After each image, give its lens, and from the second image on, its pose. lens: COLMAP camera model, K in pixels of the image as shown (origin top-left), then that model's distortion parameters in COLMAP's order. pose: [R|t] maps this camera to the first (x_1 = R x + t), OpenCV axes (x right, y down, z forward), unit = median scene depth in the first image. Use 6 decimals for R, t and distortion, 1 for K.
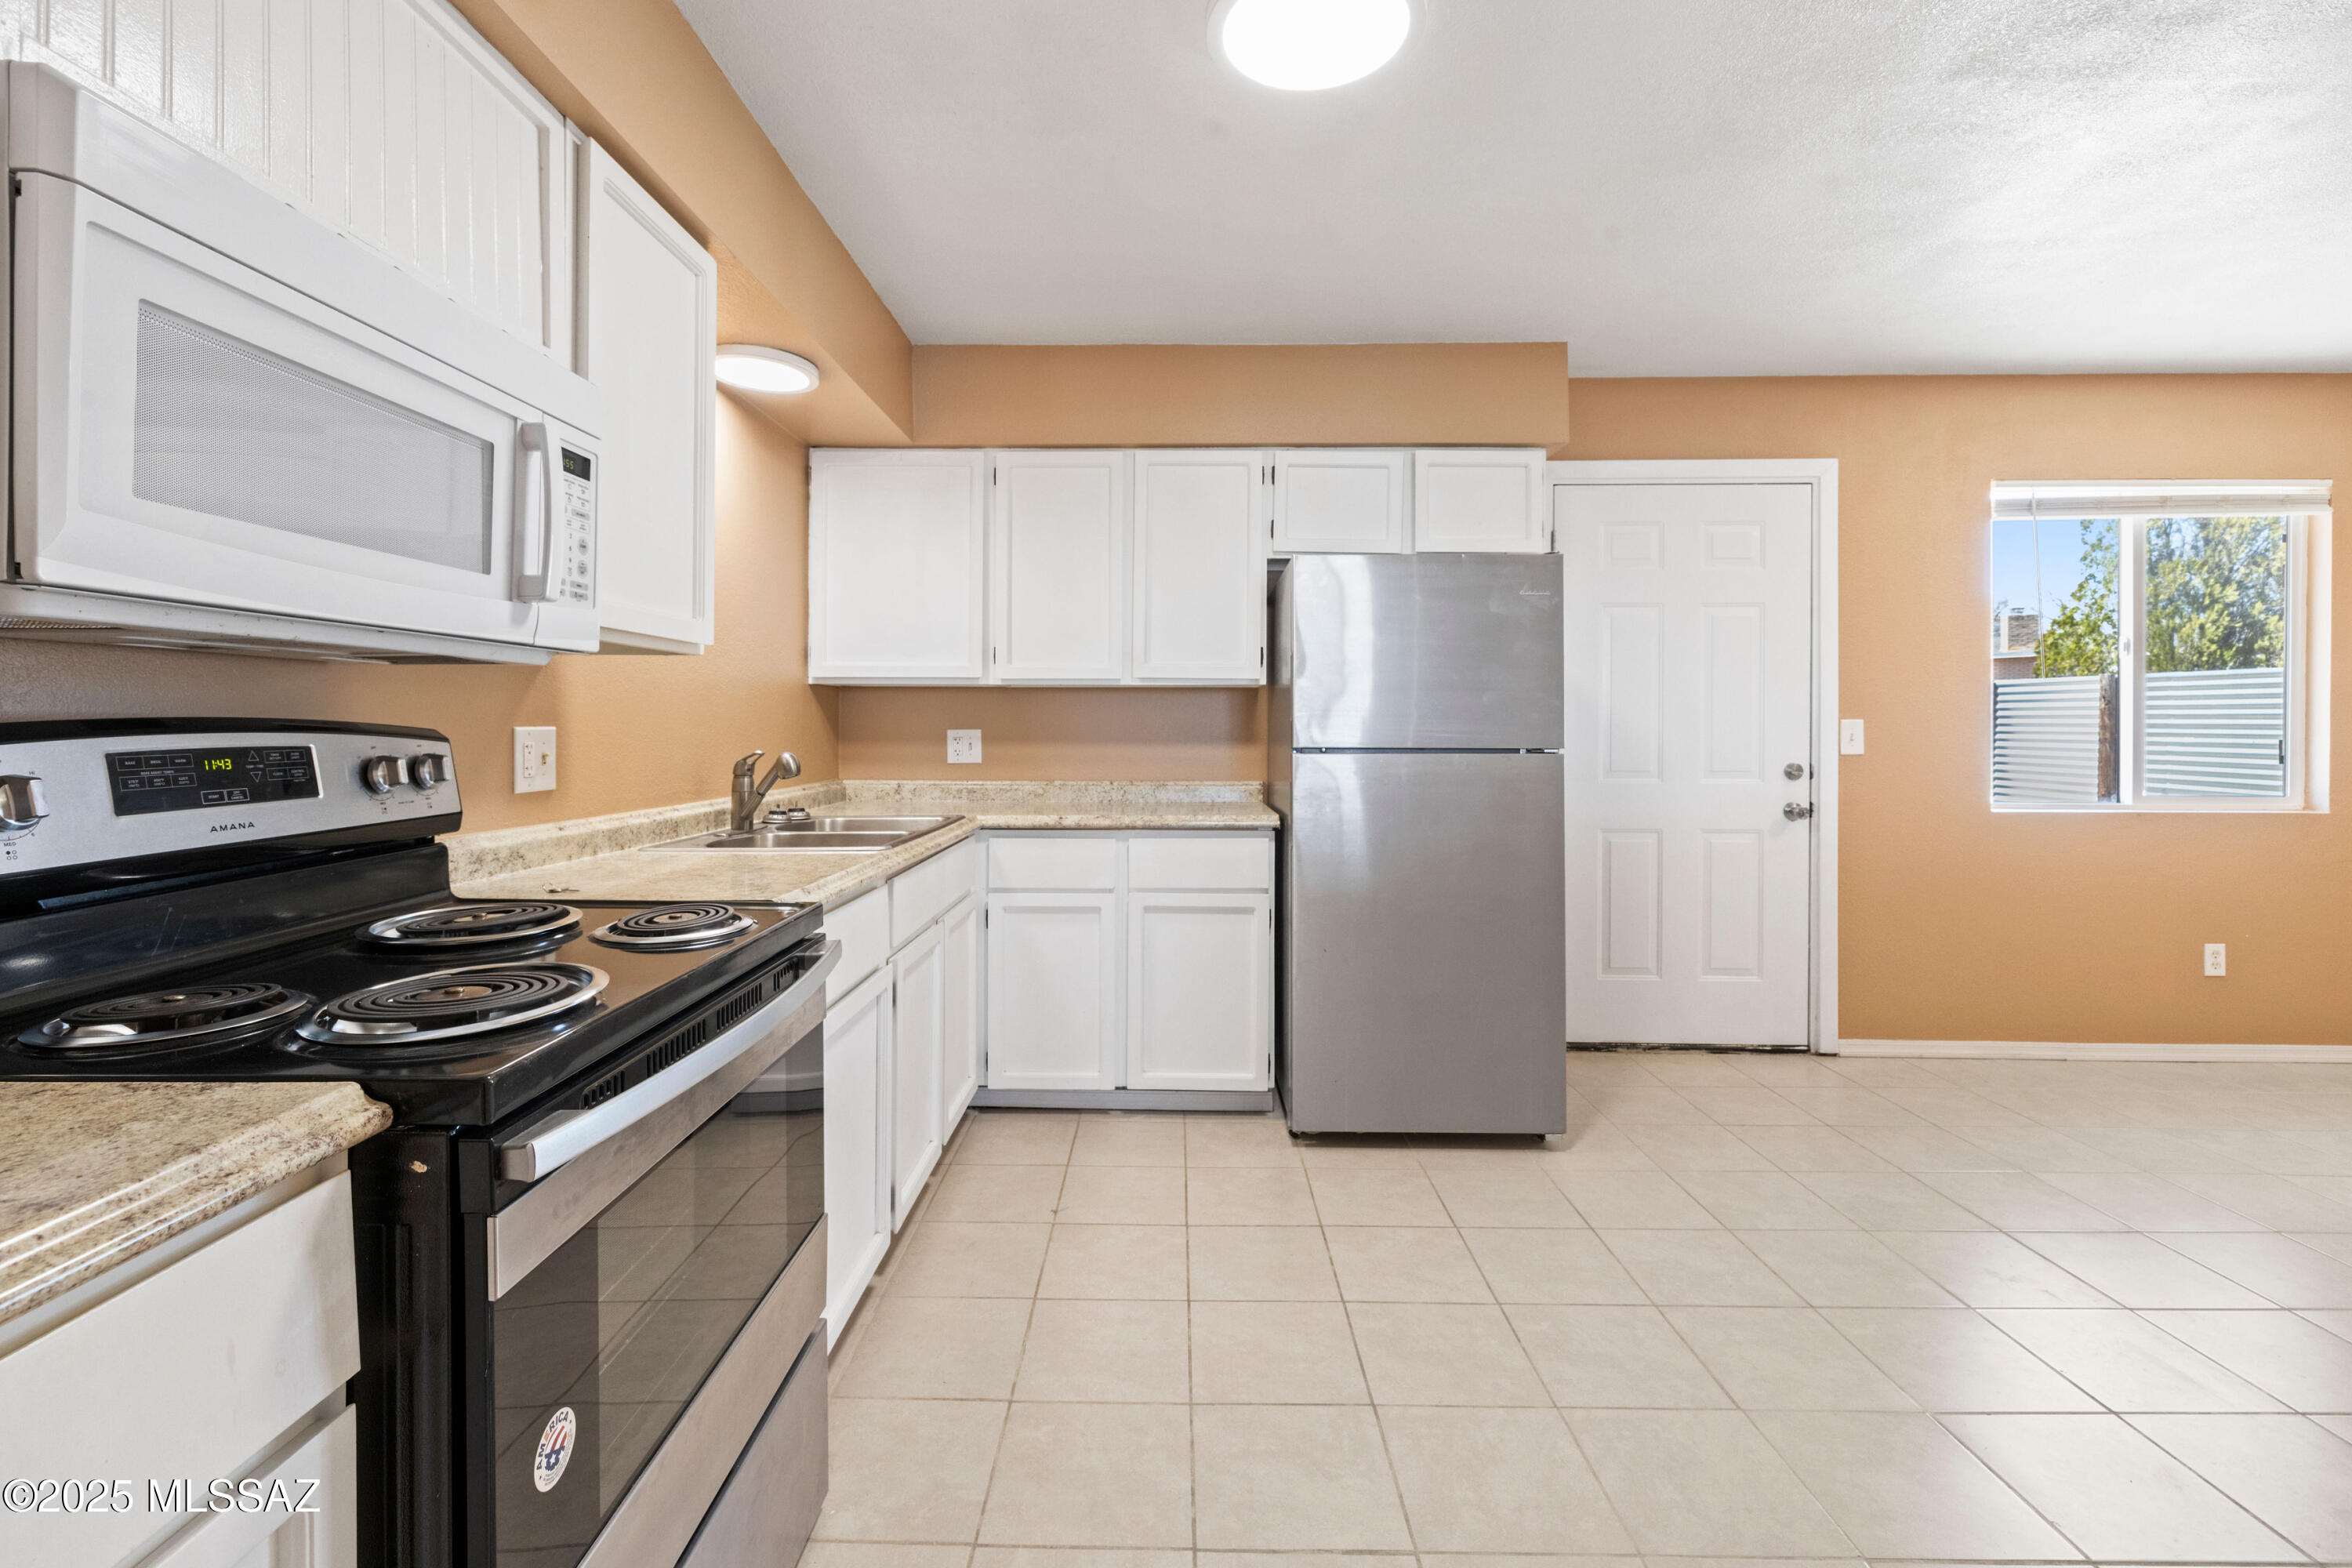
lens RADIAL K [[991.9, 0, 1182.0], [0, 991.9, 727.3], [0, 0, 1]] dist [-0.003845, 0.000546]
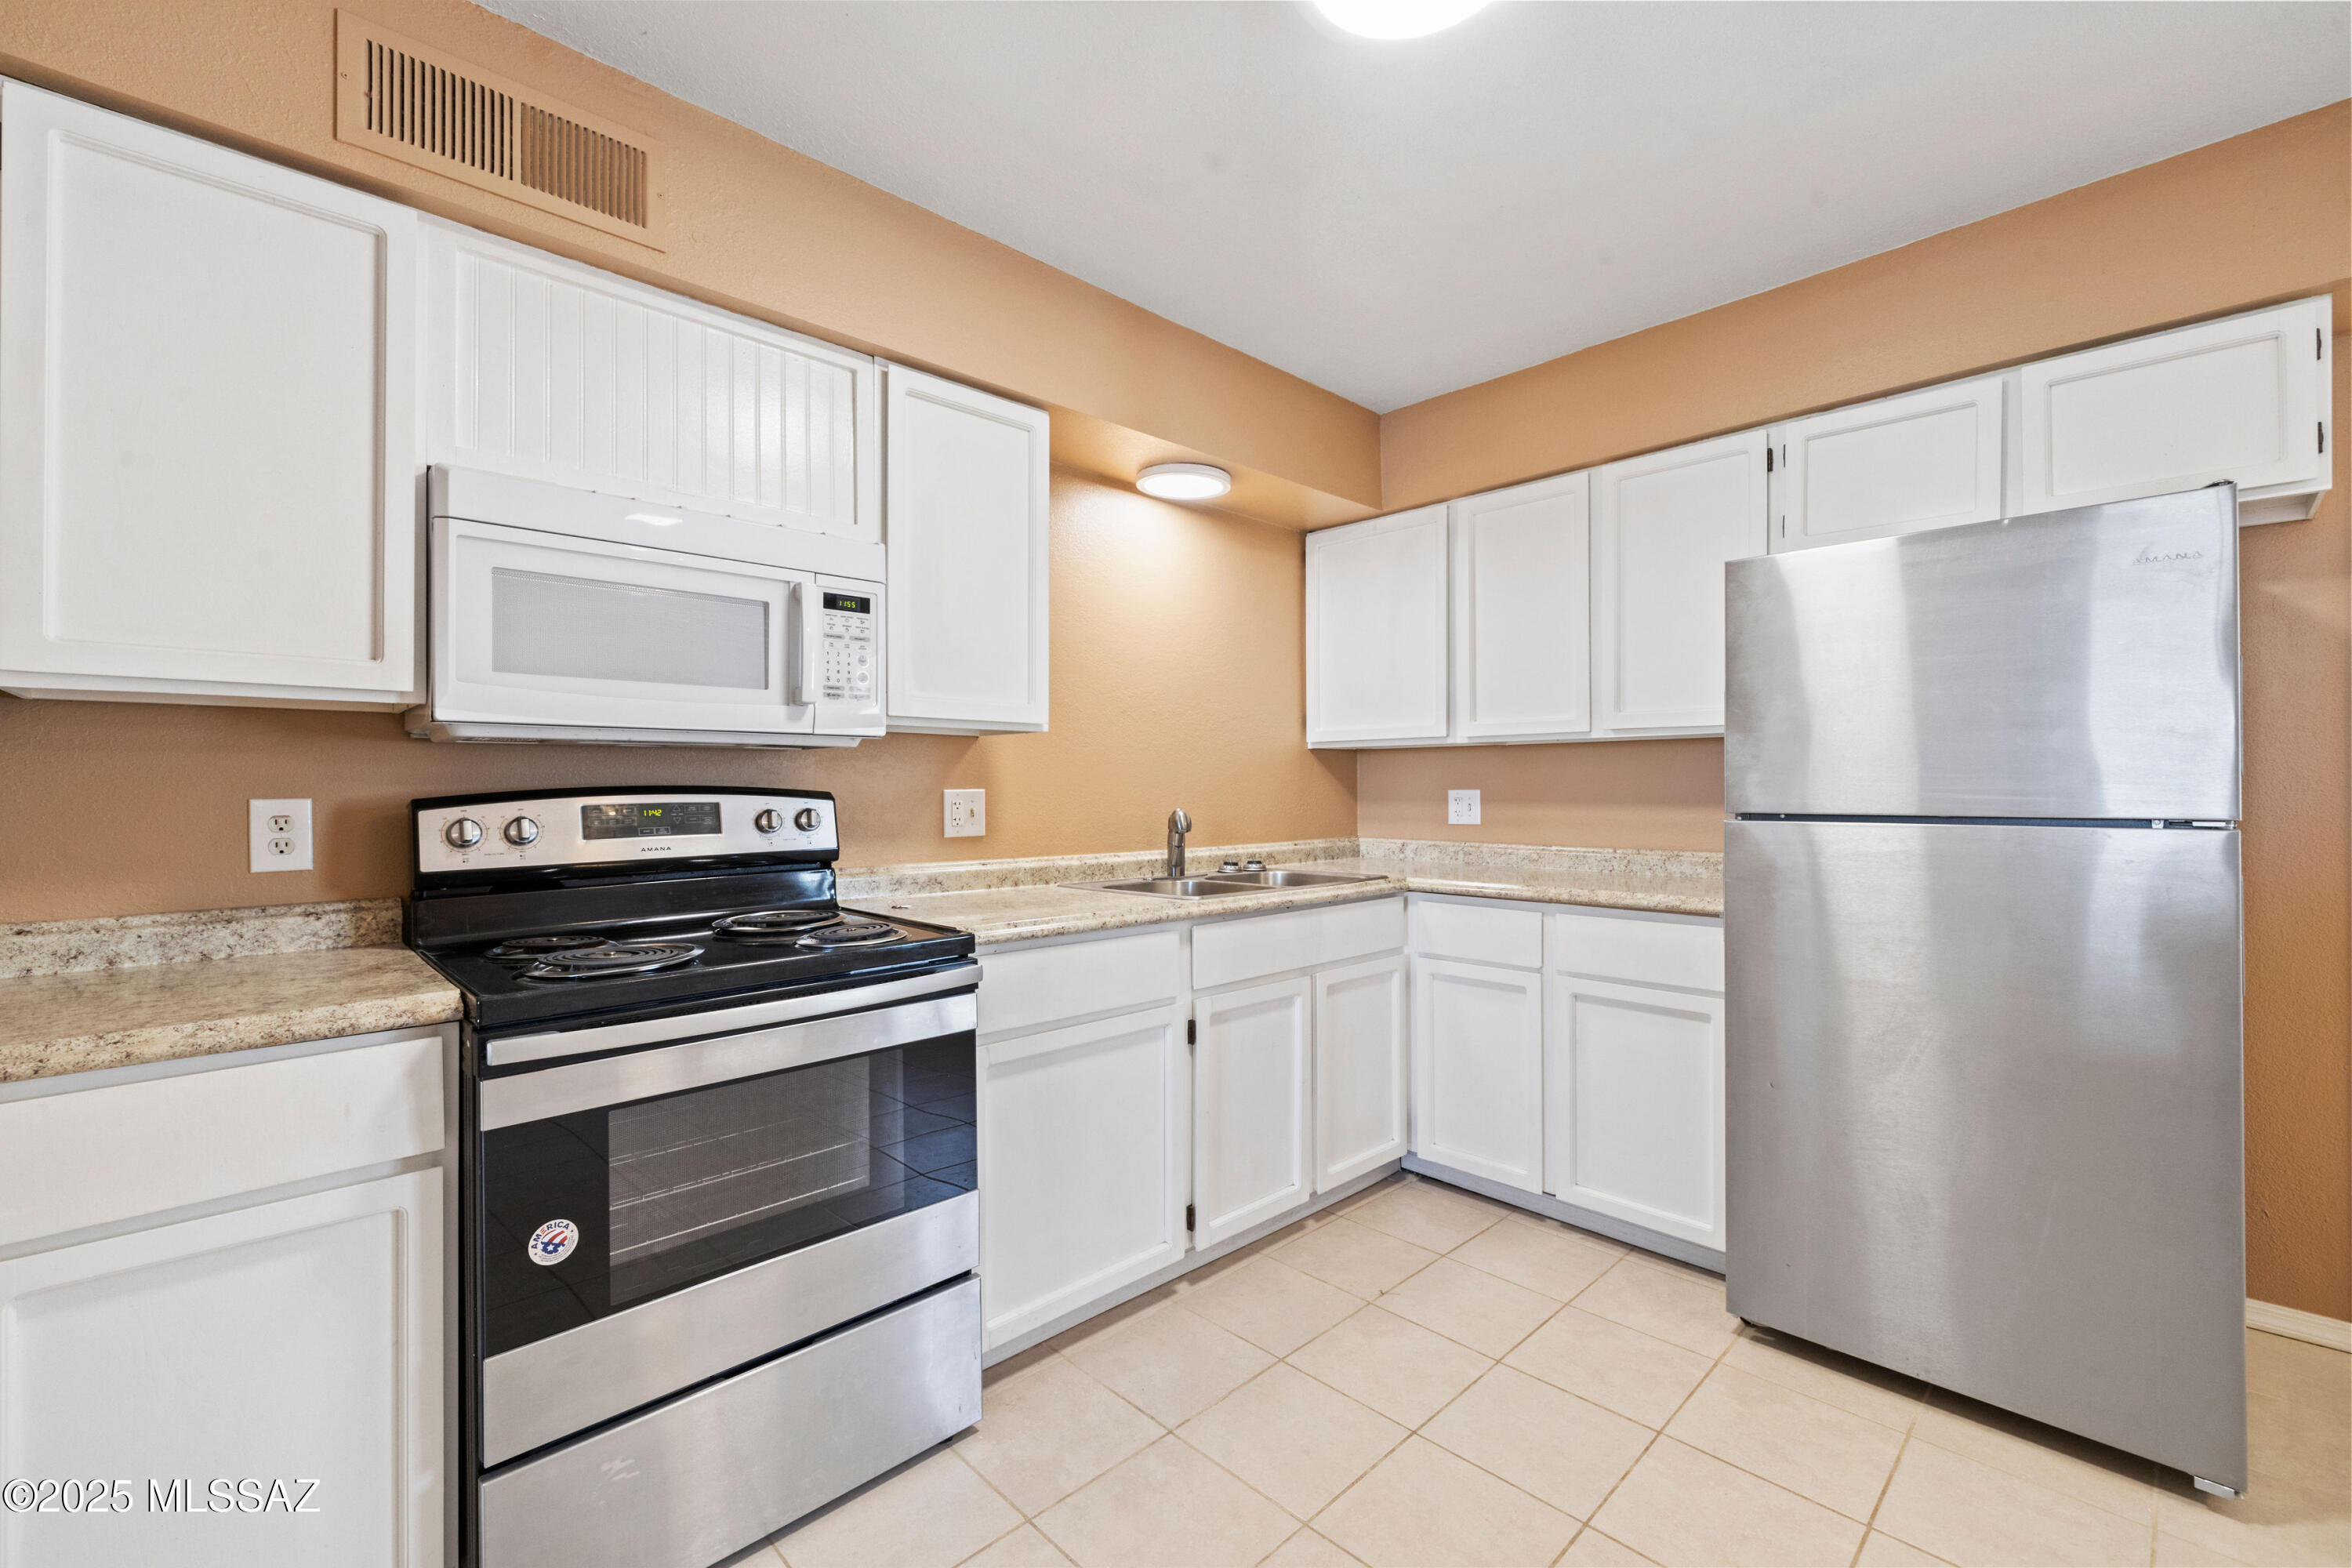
lens RADIAL K [[991.9, 0, 1244.9], [0, 991.9, 783.4], [0, 0, 1]] dist [-0.003845, 0.000546]
pose [[0.715449, -0.006882, -0.698631, 0.375808], [0.004611, 0.999976, -0.005129, 0.000058], [0.698650, 0.000448, 0.715464, 0.184583]]
